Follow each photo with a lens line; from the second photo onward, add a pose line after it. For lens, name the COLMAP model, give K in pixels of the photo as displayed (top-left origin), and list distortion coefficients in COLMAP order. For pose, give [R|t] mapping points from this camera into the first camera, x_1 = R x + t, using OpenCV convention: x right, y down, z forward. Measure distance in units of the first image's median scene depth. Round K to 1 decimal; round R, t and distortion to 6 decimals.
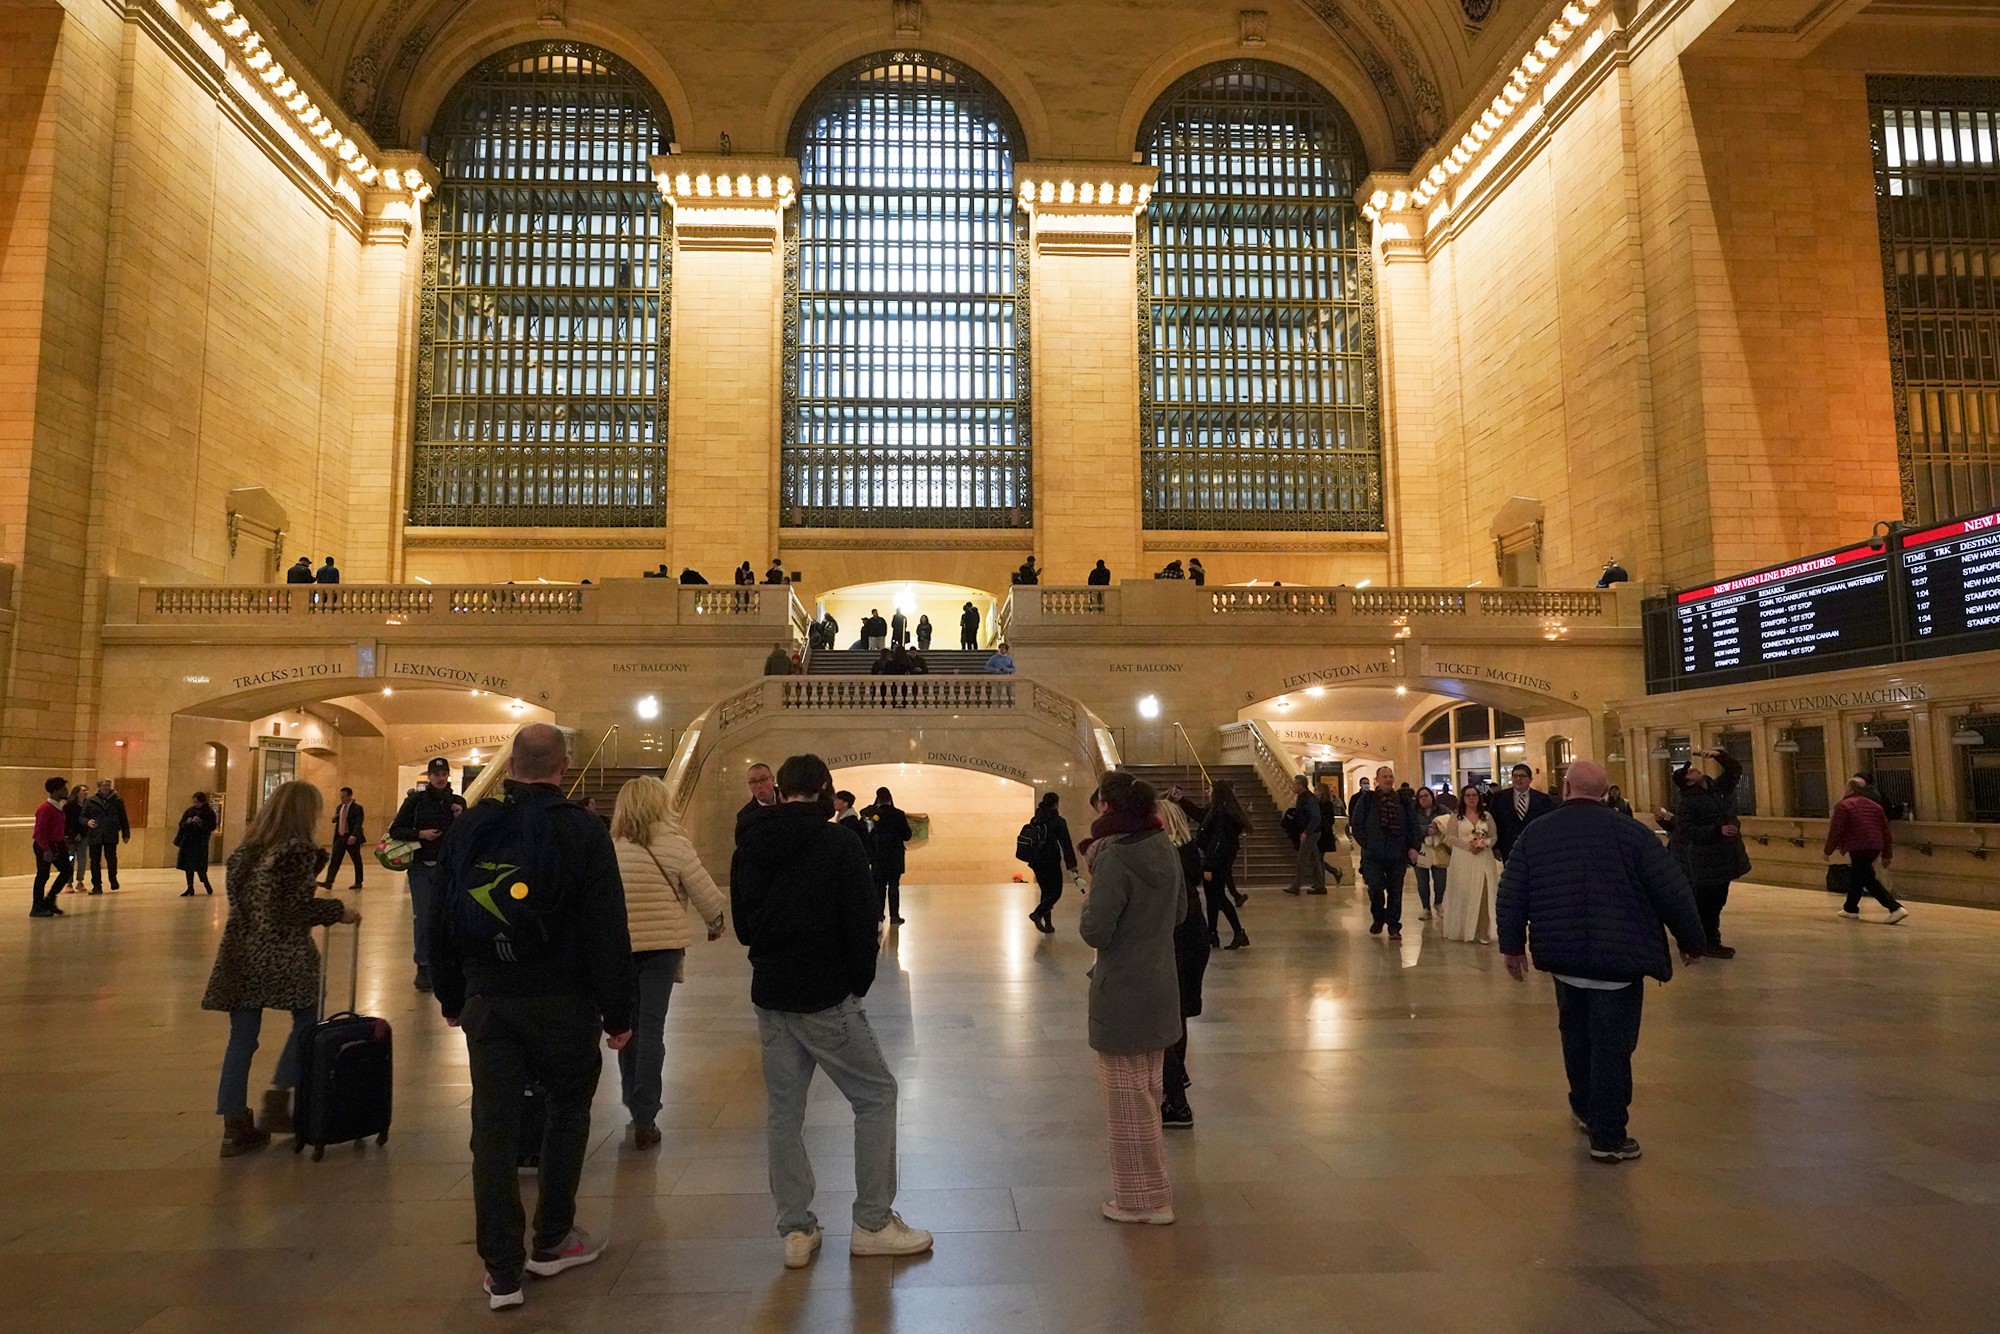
lens RADIAL K [[1109.3, 0, 976.7], [0, 1109.3, 678.9], [0, 0, 1]] dist [-0.006933, -0.000658]
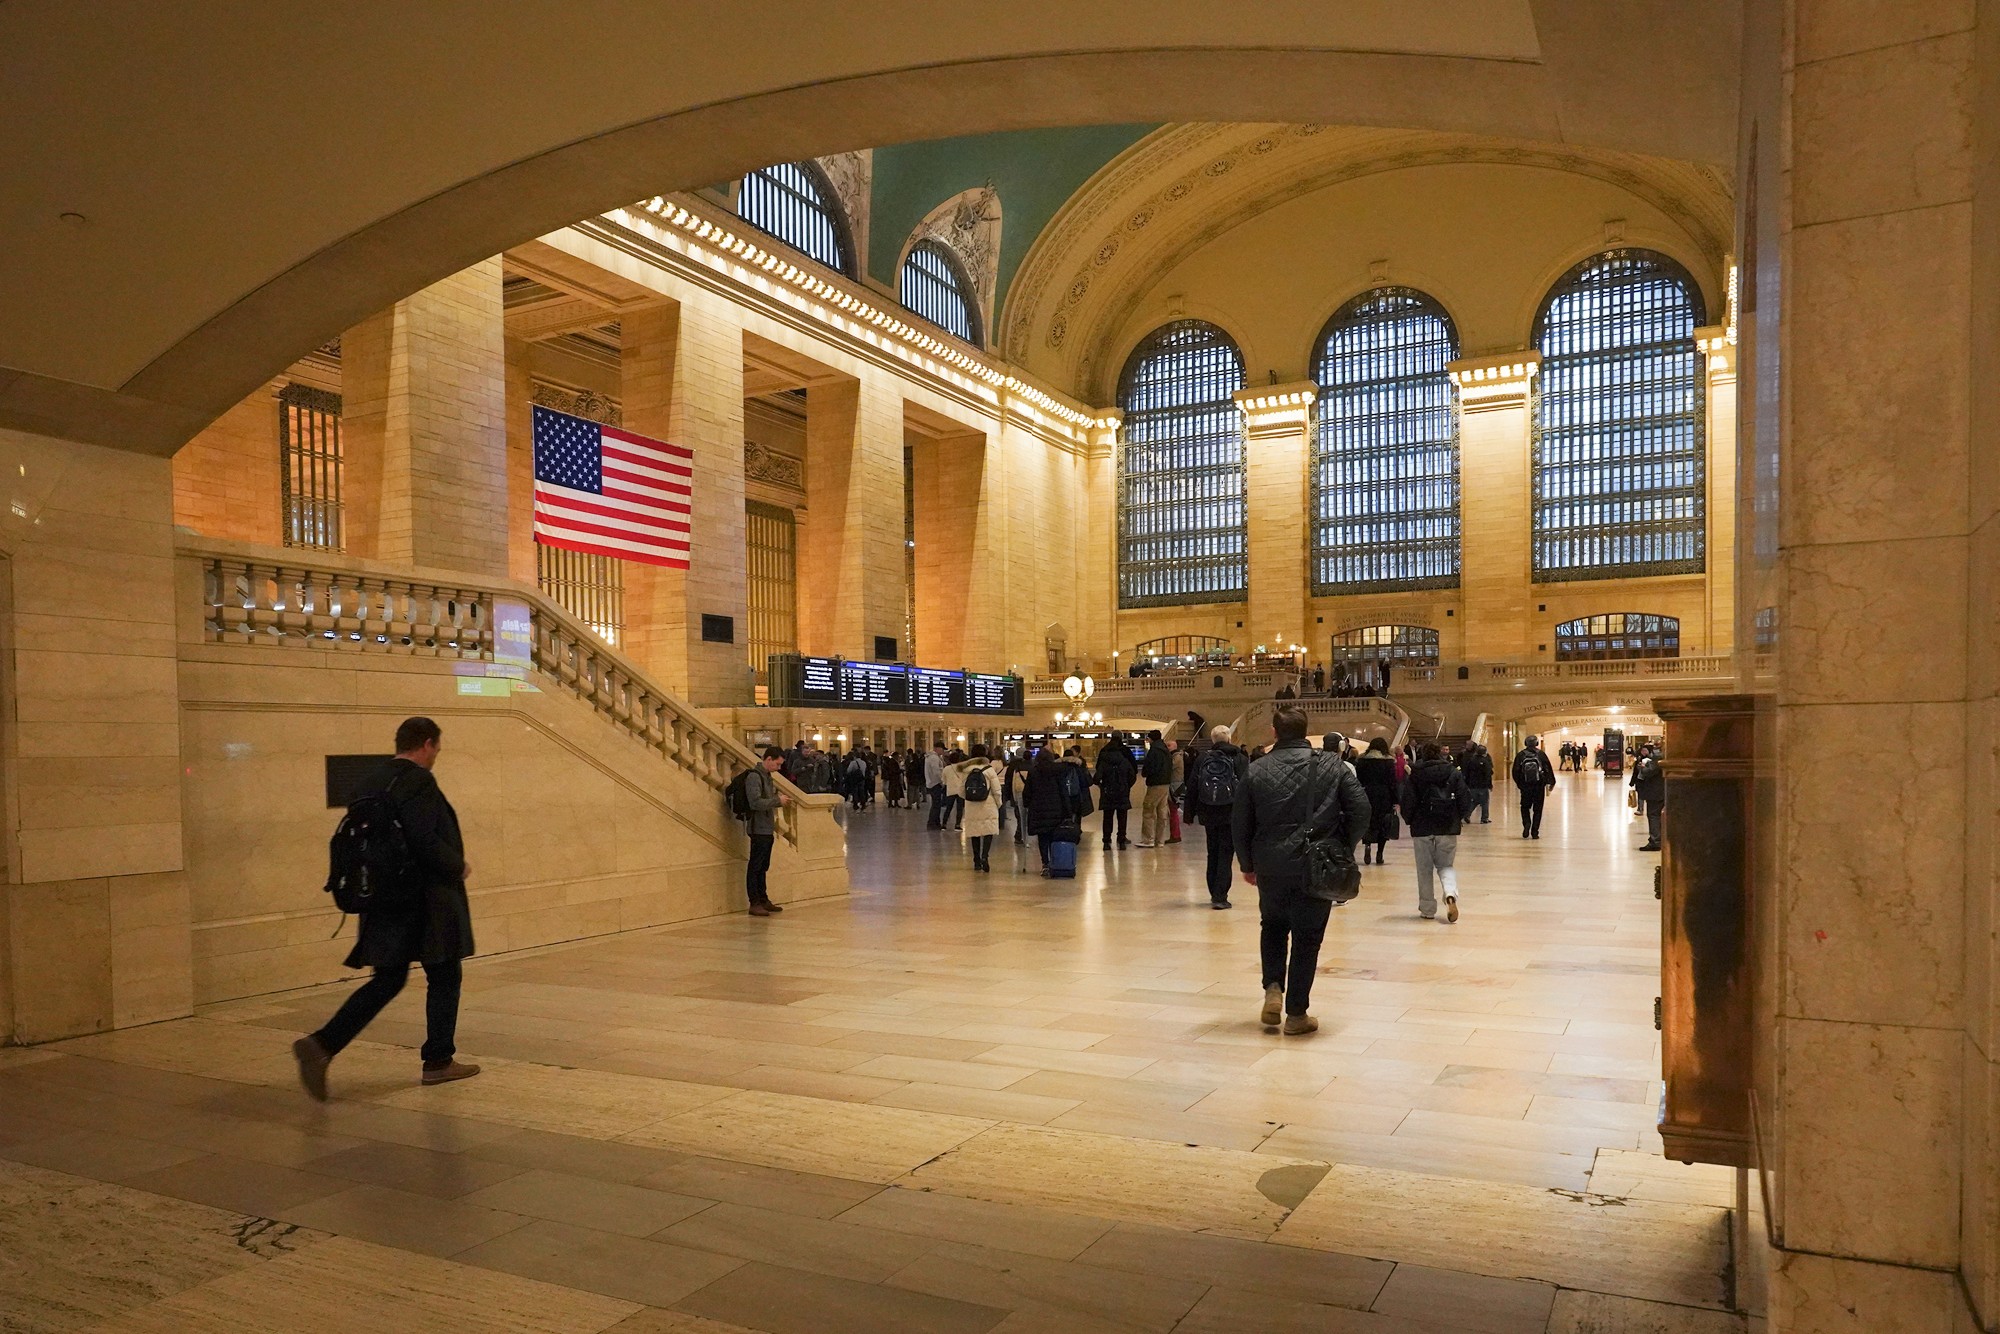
lens RADIAL K [[1358.2, 0, 1023.7], [0, 1358.2, 785.1], [0, 0, 1]] dist [-0.010587, 0.004386]
pose [[0.868541, 0.007445, -0.495561, 0.481927], [0.056634, 0.991847, 0.114159, -0.110178], [0.492371, -0.127217, 0.861038, -1.079286]]
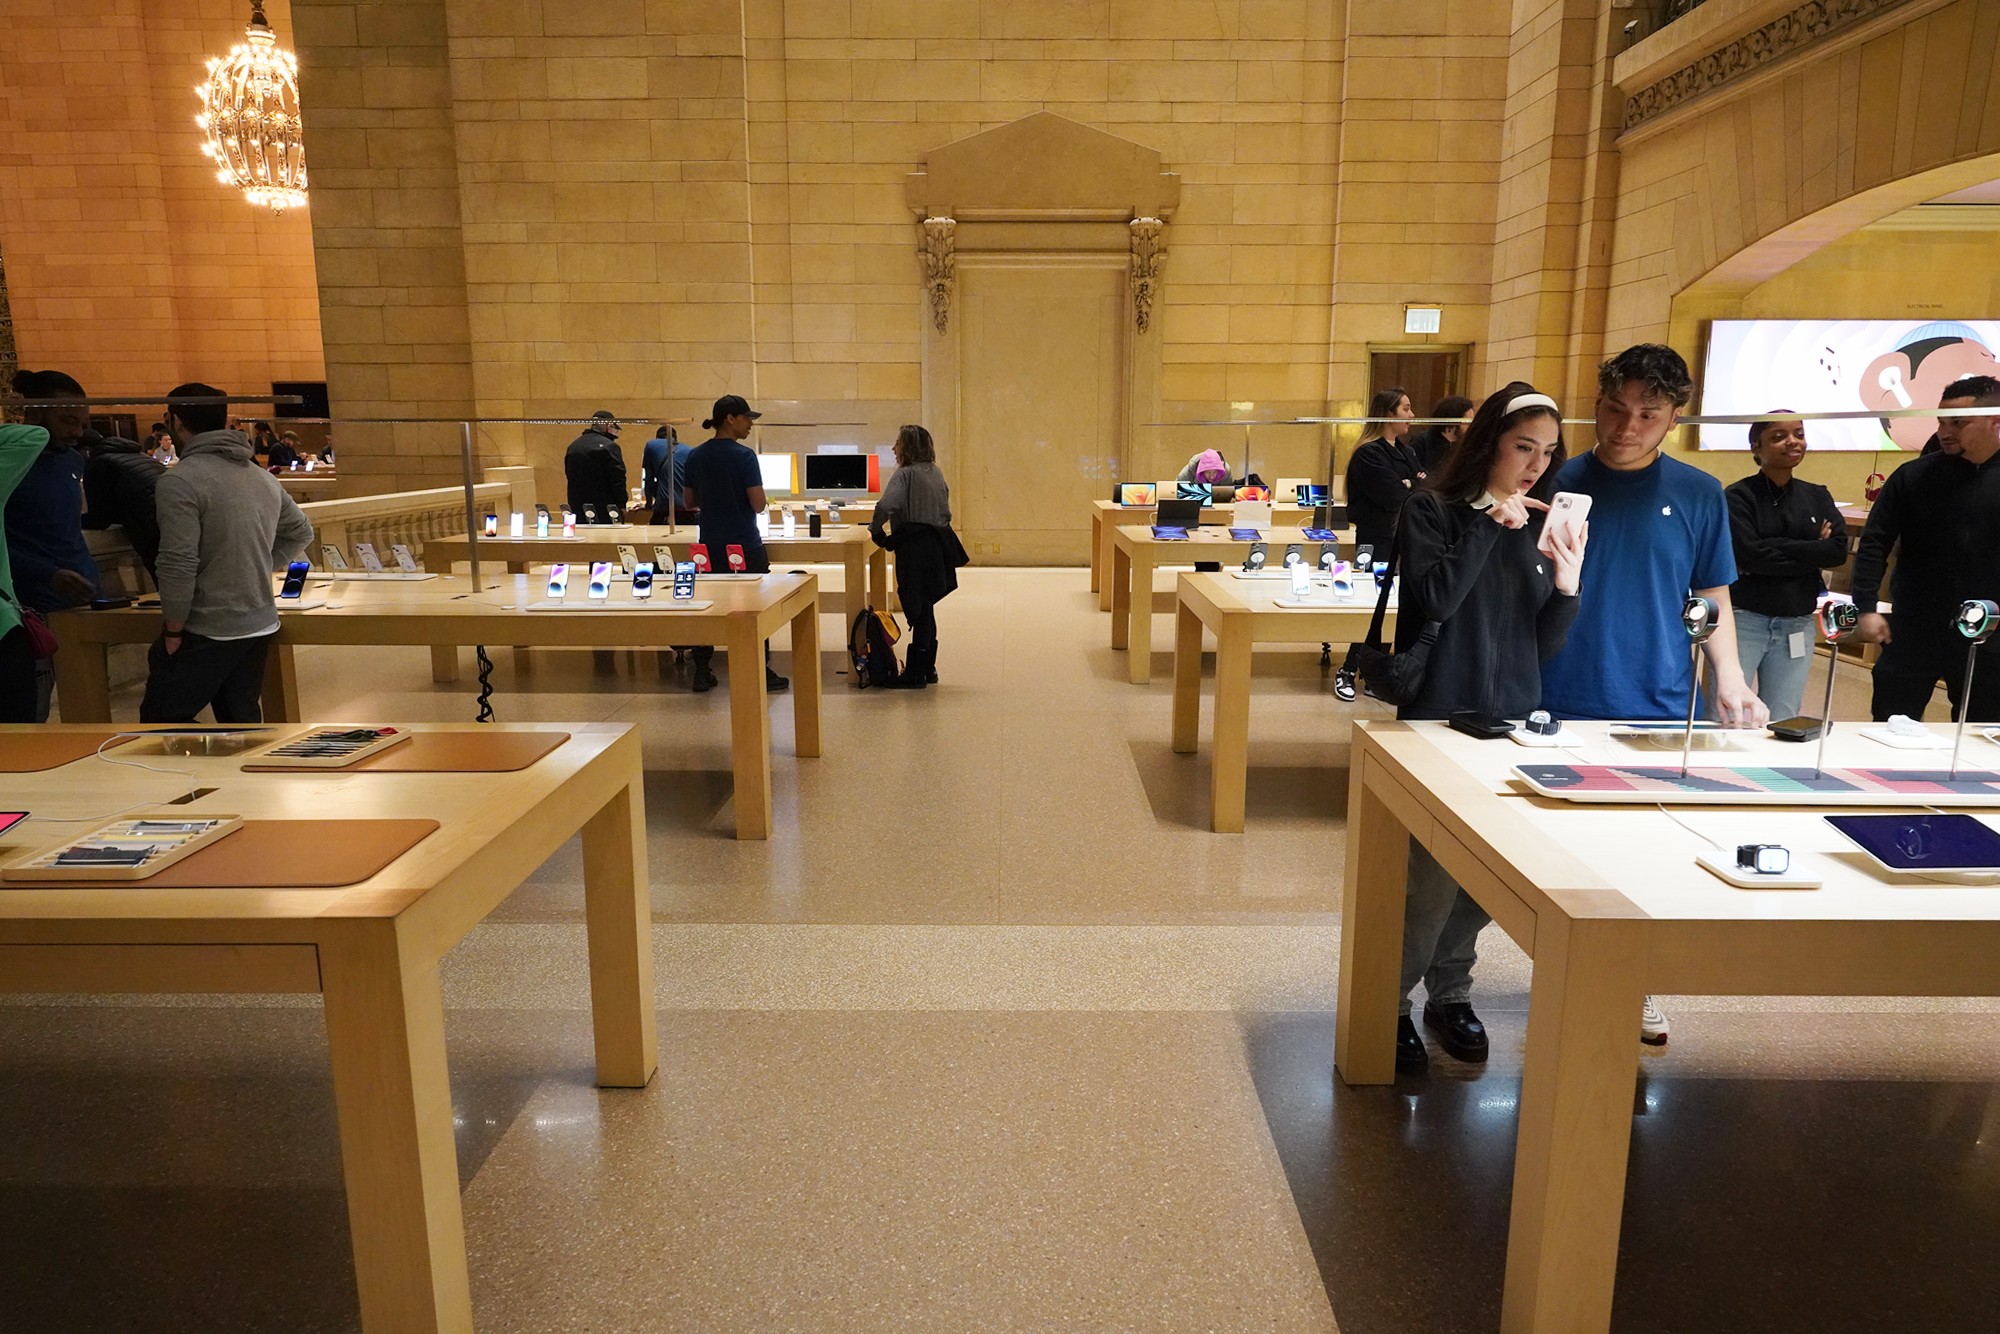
lens RADIAL K [[1268.0, 0, 1003.2], [0, 1268.0, 675.1], [0, 0, 1]] dist [-0.008026, -0.000176]
pose [[-0.057776, 0.200369, -0.978015, -0.150358], [0.093576, 0.976426, 0.194516, -0.057547], [0.993934, -0.080280, -0.075164, 0.816230]]
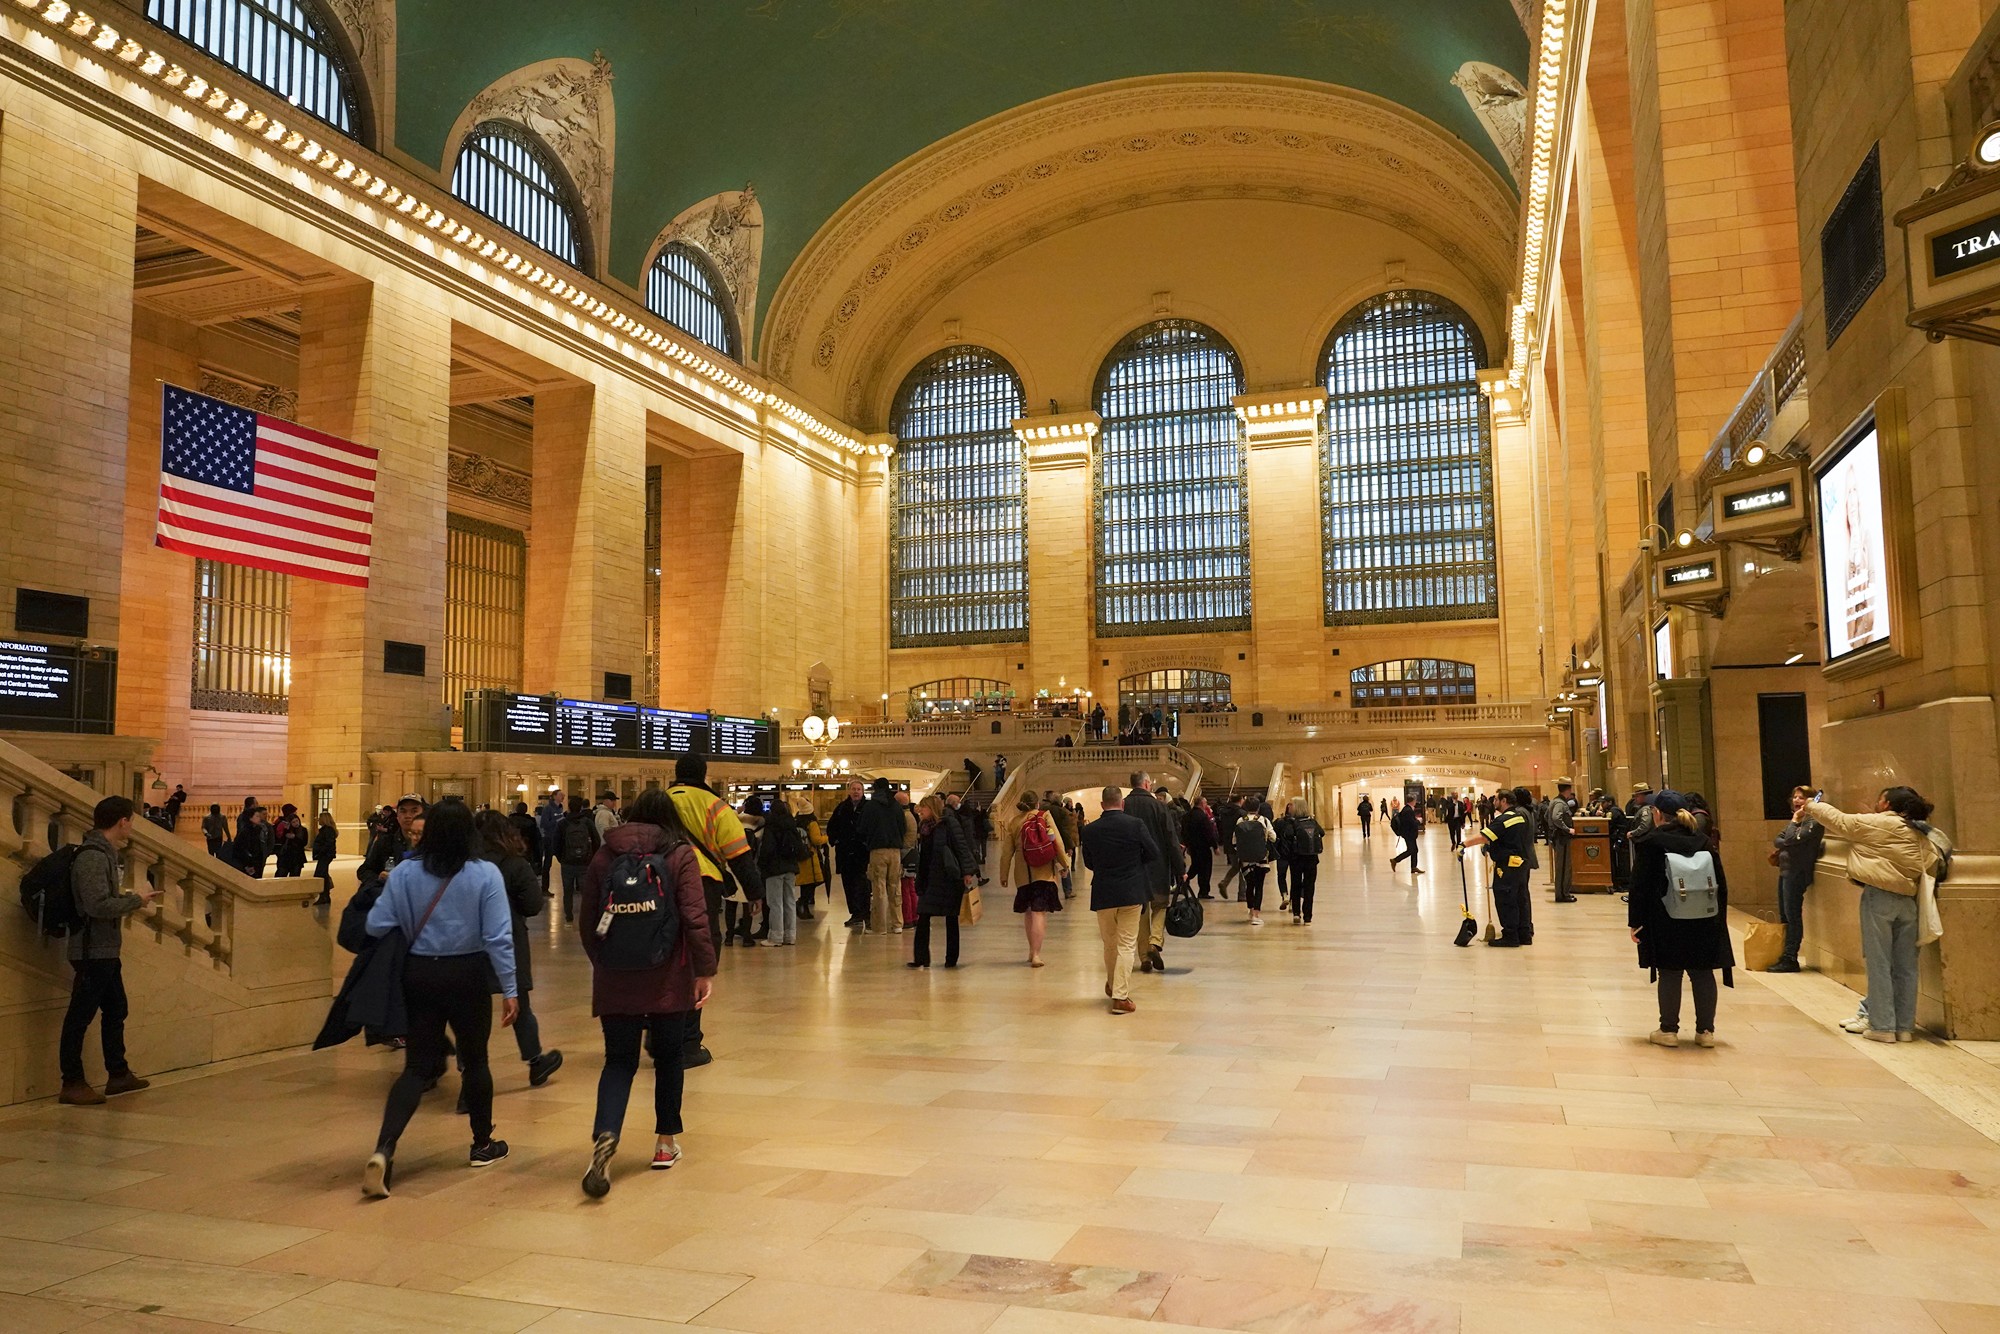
lens RADIAL K [[1404.2, 0, 995.0], [0, 1404.2, 676.1], [0, 0, 1]] dist [-0.011096, 0.002880]
pose [[0.926559, -0.038927, -0.374131, 0.444929], [0.044302, 0.999001, 0.005775, -0.097194], [0.373532, -0.021925, 0.927358, -0.947016]]
